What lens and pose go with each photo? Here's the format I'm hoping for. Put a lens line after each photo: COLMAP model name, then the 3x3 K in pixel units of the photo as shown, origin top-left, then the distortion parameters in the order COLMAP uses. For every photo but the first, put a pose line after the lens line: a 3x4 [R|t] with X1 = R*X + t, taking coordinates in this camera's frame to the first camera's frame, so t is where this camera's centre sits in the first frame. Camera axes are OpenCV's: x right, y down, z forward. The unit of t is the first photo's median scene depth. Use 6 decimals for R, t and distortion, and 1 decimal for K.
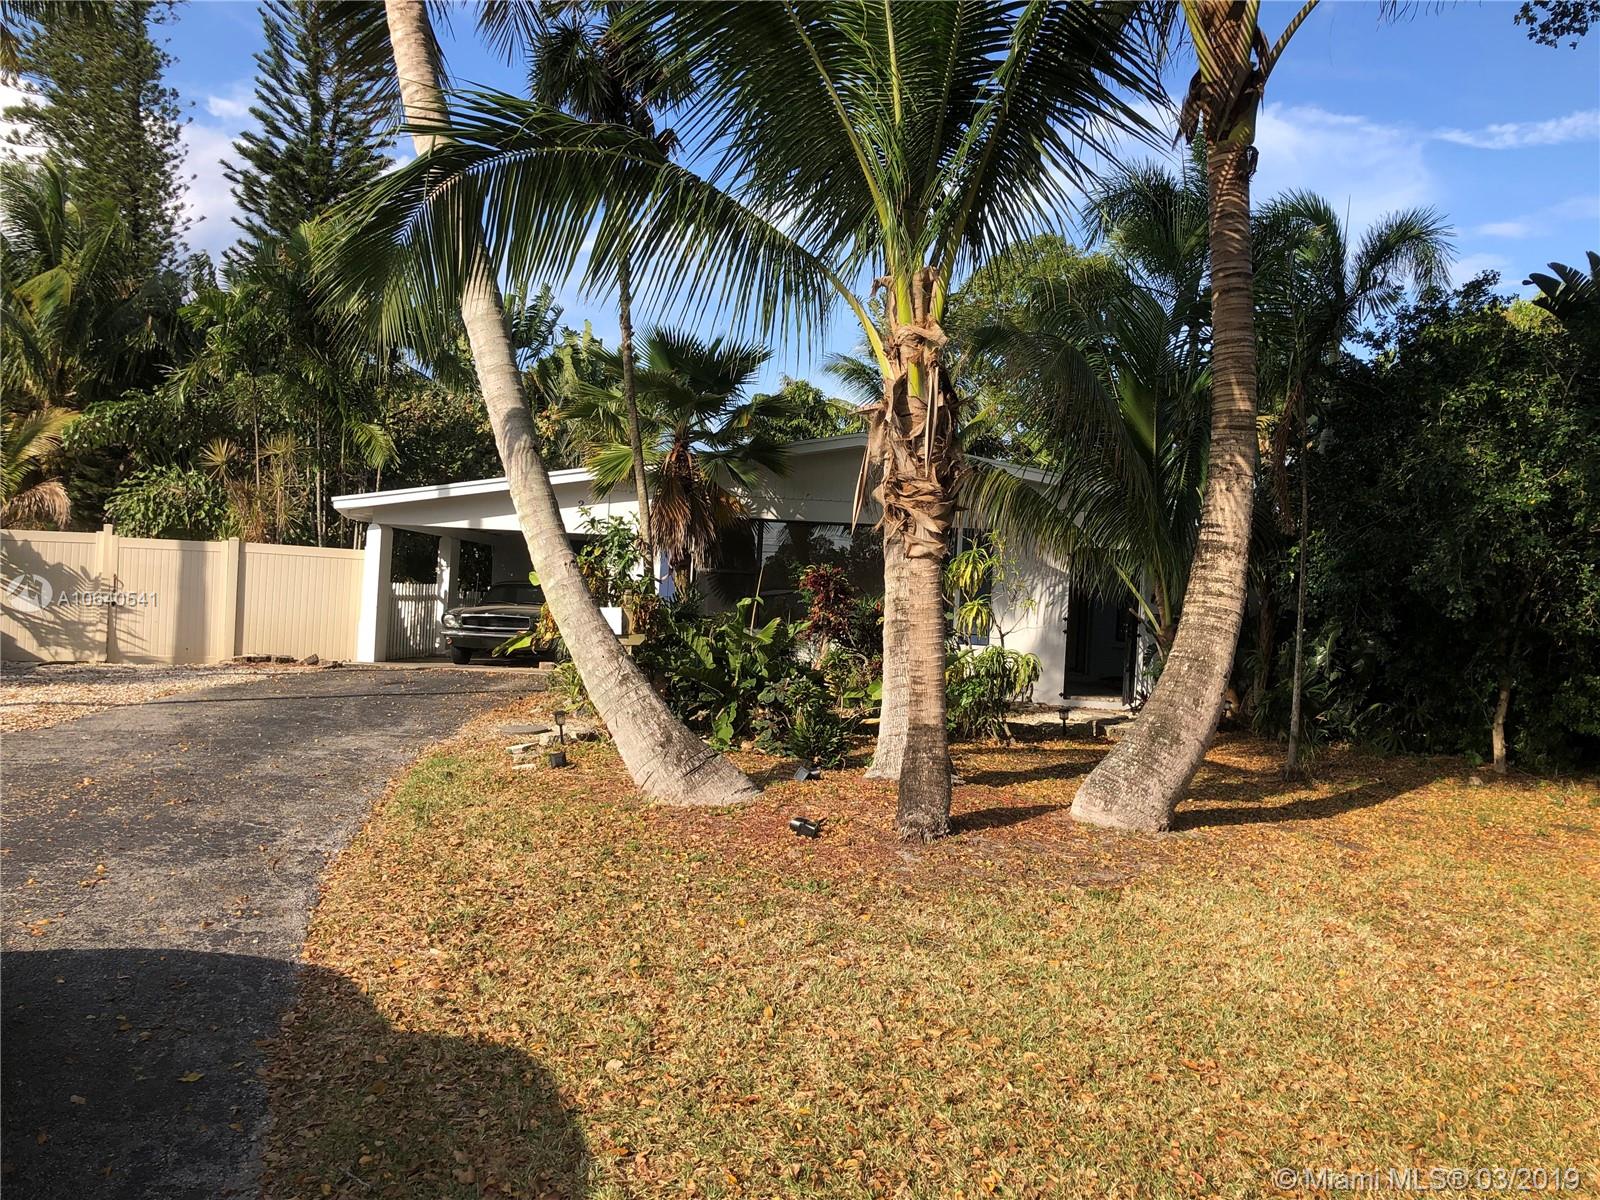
lens RADIAL K [[1299.6, 0, 800.0], [0, 1299.6, 600.0], [0, 0, 1]] dist [0.012805, 0.009295]
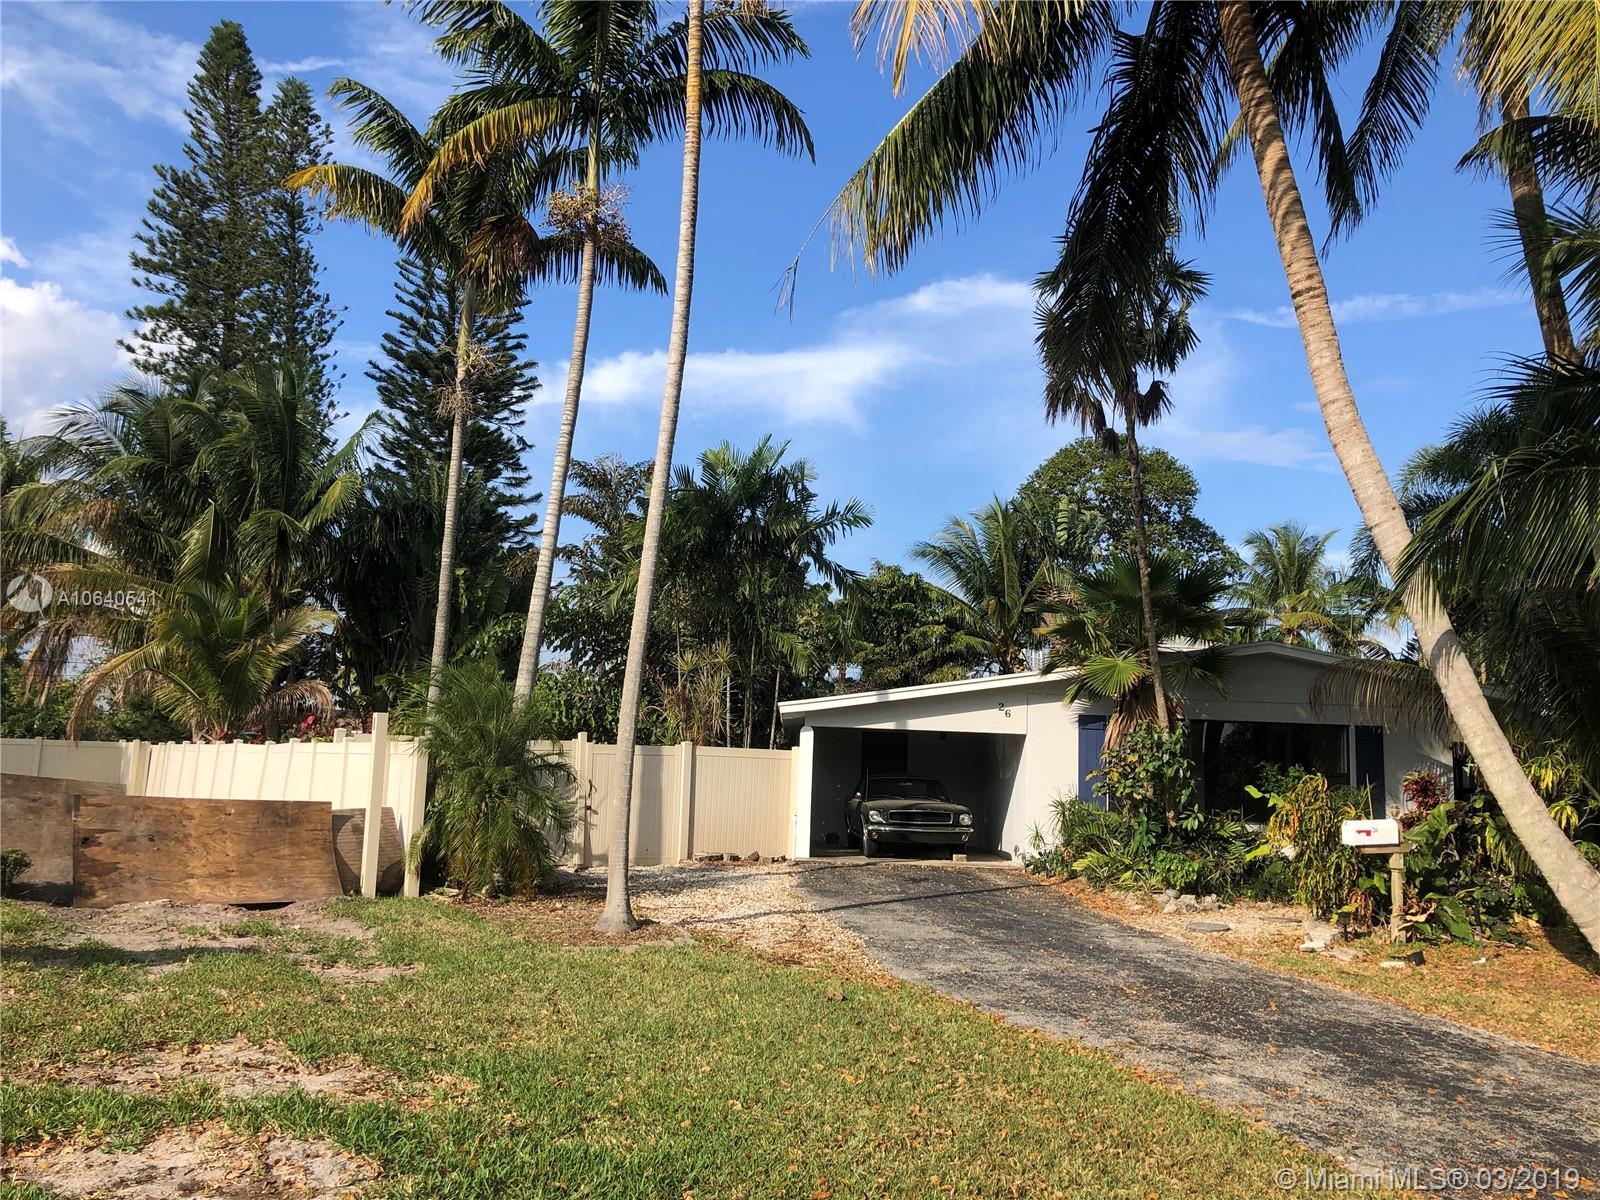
lens RADIAL K [[1283.9, 0, 800.0], [0, 1283.9, 600.0], [0, 0, 1]] dist [0.068129, -0.000589]
pose [[0.996006, -0.004974, 0.089145, -0.422969], [0.016079, 0.992116, -0.124287, -0.030007], [-0.087823, 0.125224, 0.988234, -0.058592]]
